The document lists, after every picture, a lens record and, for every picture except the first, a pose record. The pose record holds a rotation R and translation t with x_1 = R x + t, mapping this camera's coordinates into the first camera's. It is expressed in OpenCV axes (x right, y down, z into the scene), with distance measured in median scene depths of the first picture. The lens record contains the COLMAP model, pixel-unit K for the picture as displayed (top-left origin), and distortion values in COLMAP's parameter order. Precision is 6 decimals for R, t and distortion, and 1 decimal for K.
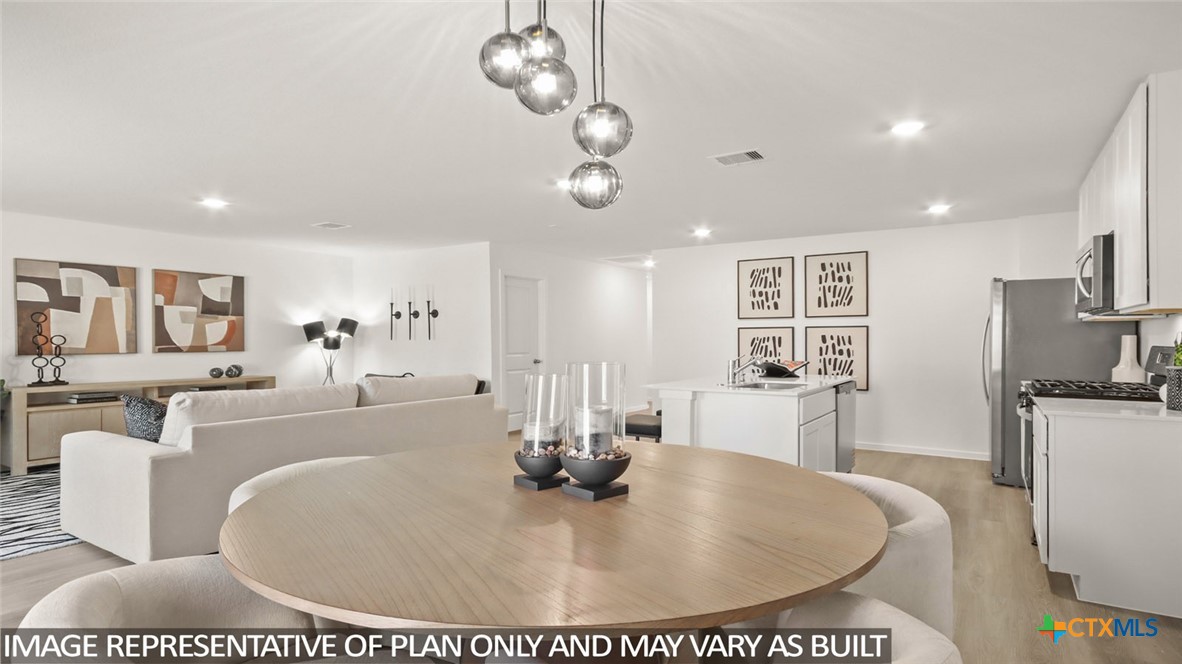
lens RADIAL K [[619.9, 0, 594.7], [0, 619.9, 341.6], [0, 0, 1]] dist [0.020102, 0.004745]
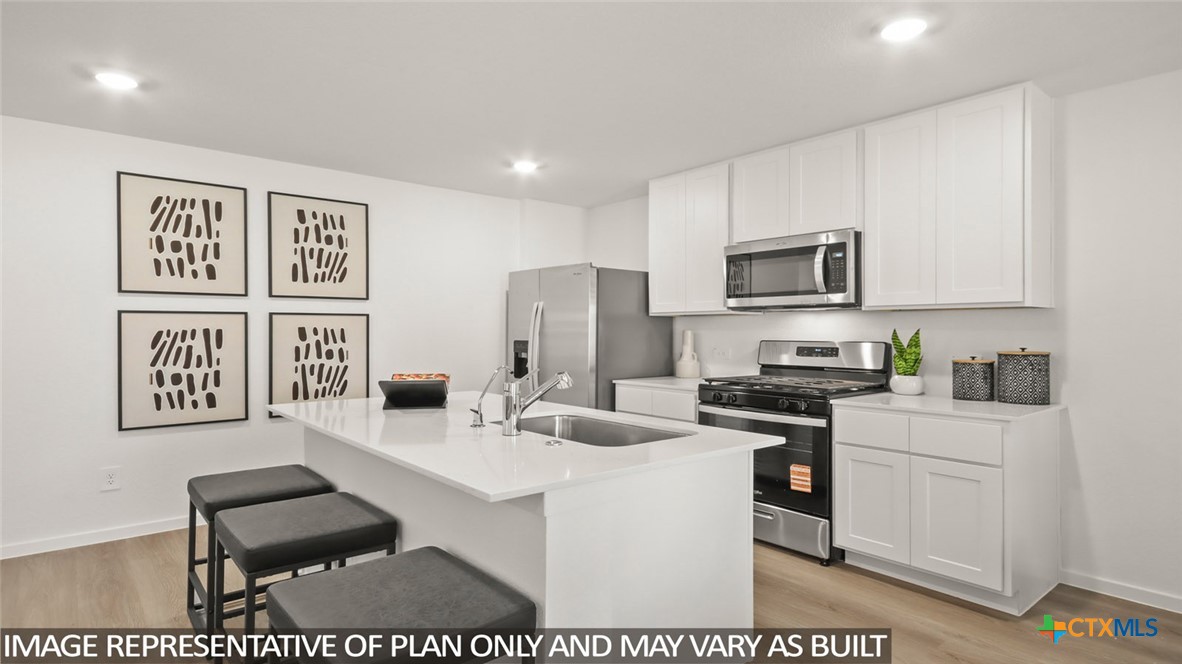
lens RADIAL K [[619.9, 0, 603.4], [0, 619.9, 325.8], [0, 0, 1]] dist [0.020102, 0.004745]
pose [[0.307923, 0.009747, 0.951361, -0.124483], [0.004166, 0.999924, -0.011593, -0.003474], [-0.951402, 0.007533, 0.307859, 0.529934]]
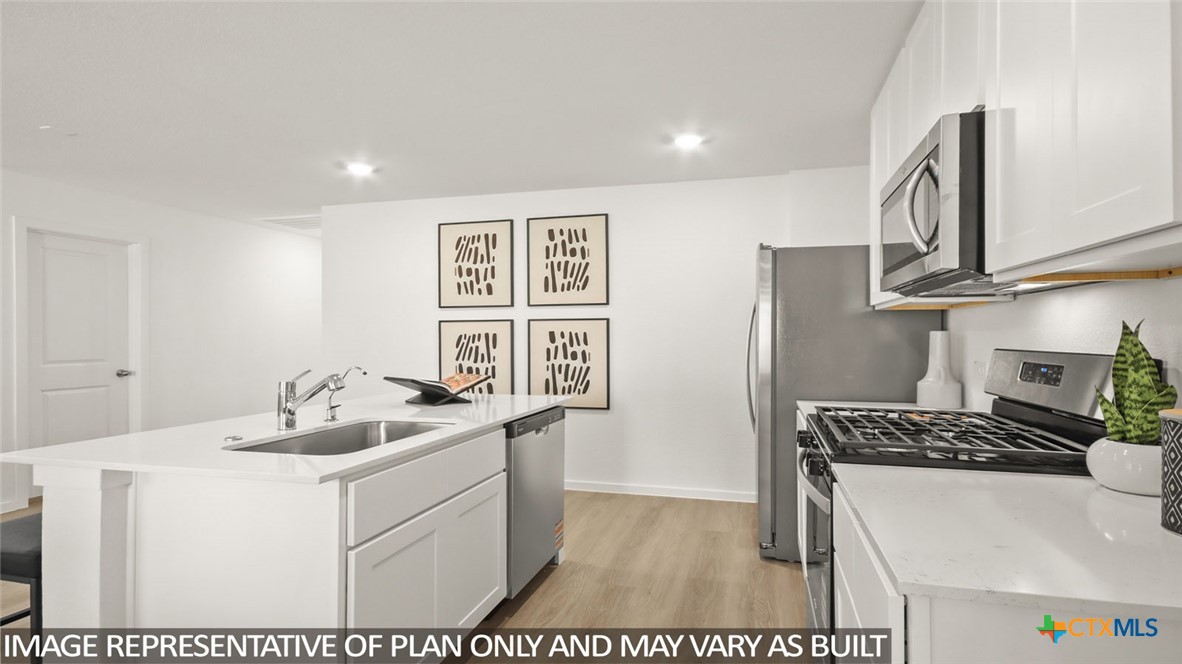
lens RADIAL K [[619.9, 0, 583.7], [0, 619.9, 334.8], [0, 0, 1]] dist [0.020102, 0.004745]
pose [[0.957820, 0.000452, 0.287368, 0.201337], [0.001906, 0.999967, -0.007925, -0.000846], [-0.287362, 0.008139, 0.957787, 0.316432]]
